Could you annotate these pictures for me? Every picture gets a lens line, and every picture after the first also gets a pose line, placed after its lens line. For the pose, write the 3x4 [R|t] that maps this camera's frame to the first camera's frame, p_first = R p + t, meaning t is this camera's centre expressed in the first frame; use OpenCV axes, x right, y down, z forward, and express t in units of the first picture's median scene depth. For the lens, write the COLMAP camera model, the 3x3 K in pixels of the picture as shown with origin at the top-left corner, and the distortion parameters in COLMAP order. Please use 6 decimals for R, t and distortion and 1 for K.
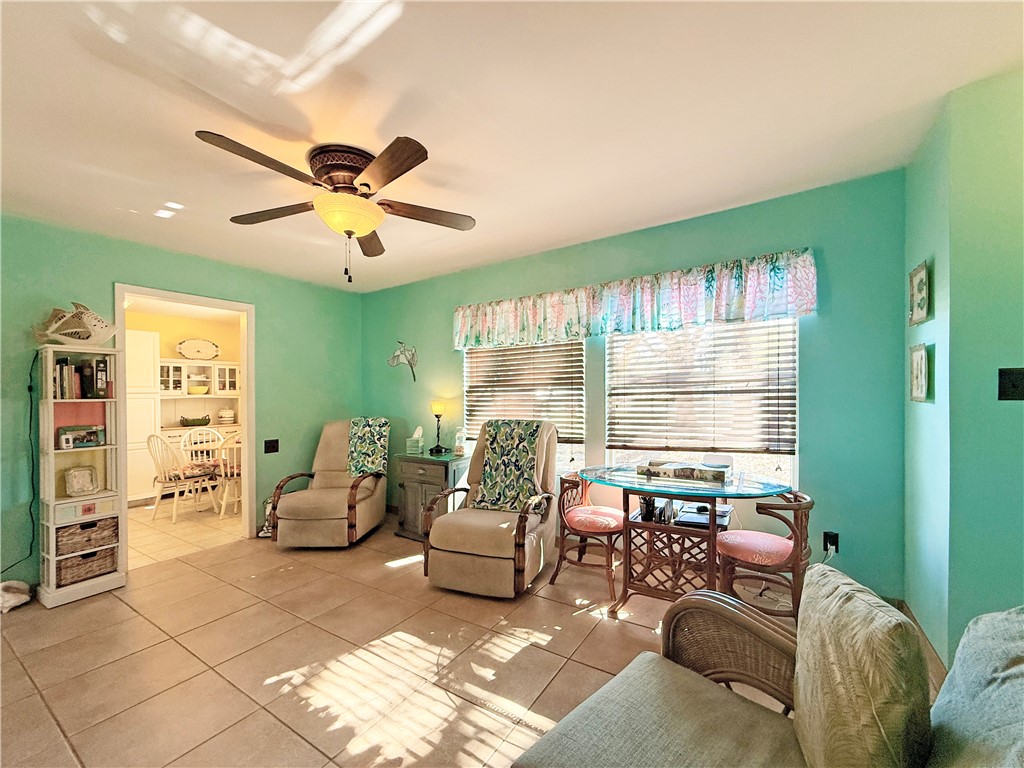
lens RADIAL K [[408.7, 0, 518.3], [0, 408.7, 386.2], [0, 0, 1]] dist [0.000831, -0.000247]
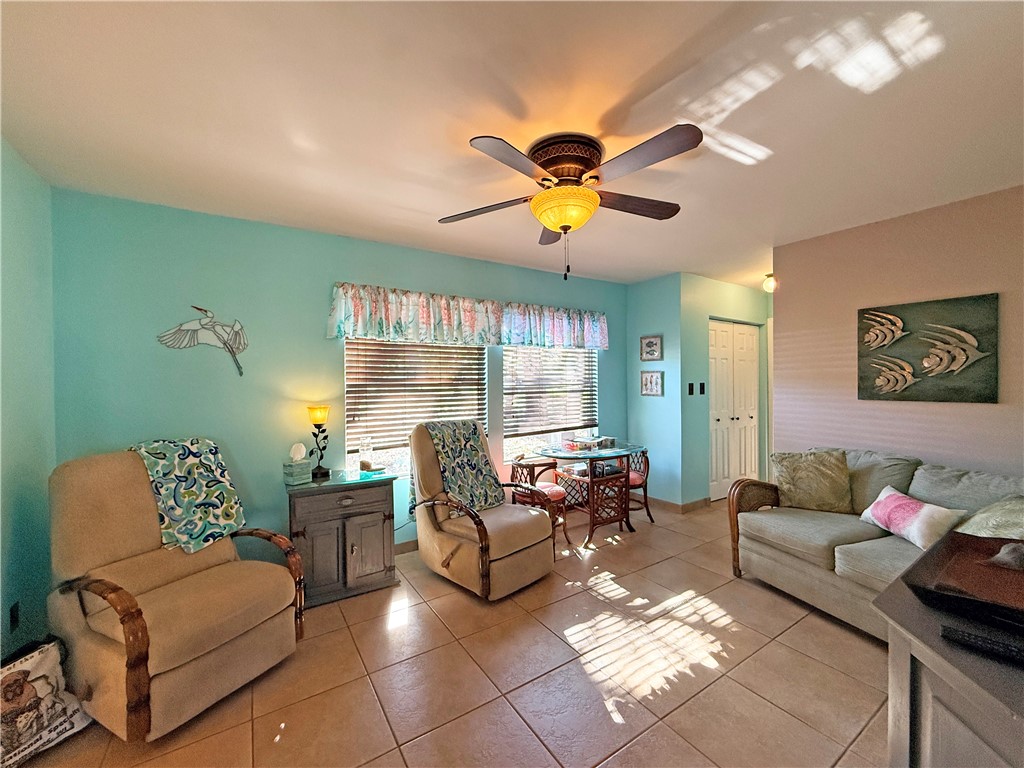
lens RADIAL K [[408.7, 0, 508.0], [0, 408.7, 375.8], [0, 0, 1]] dist [0.000831, -0.000247]
pose [[0.423848, 0.024591, 0.905399, -0.894850], [-0.018302, 0.999660, -0.018583, -0.011092], [-0.905548, -0.008694, 0.424154, 0.486769]]
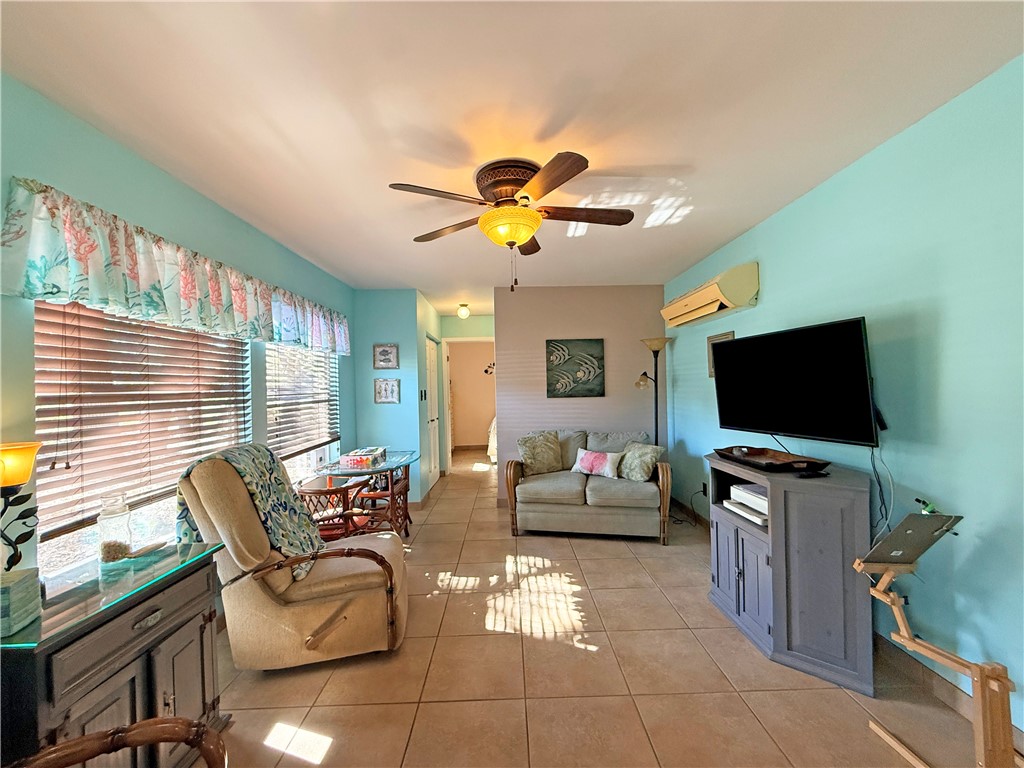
lens RADIAL K [[408.7, 0, 514.9], [0, 408.7, 374.8], [0, 0, 1]] dist [0.000831, -0.000247]
pose [[-0.543178, 0.051891, 0.838012, -0.862240], [0.013490, 0.998499, -0.053084, 0.005629], [-0.839509, -0.017530, -0.543063, 1.054622]]
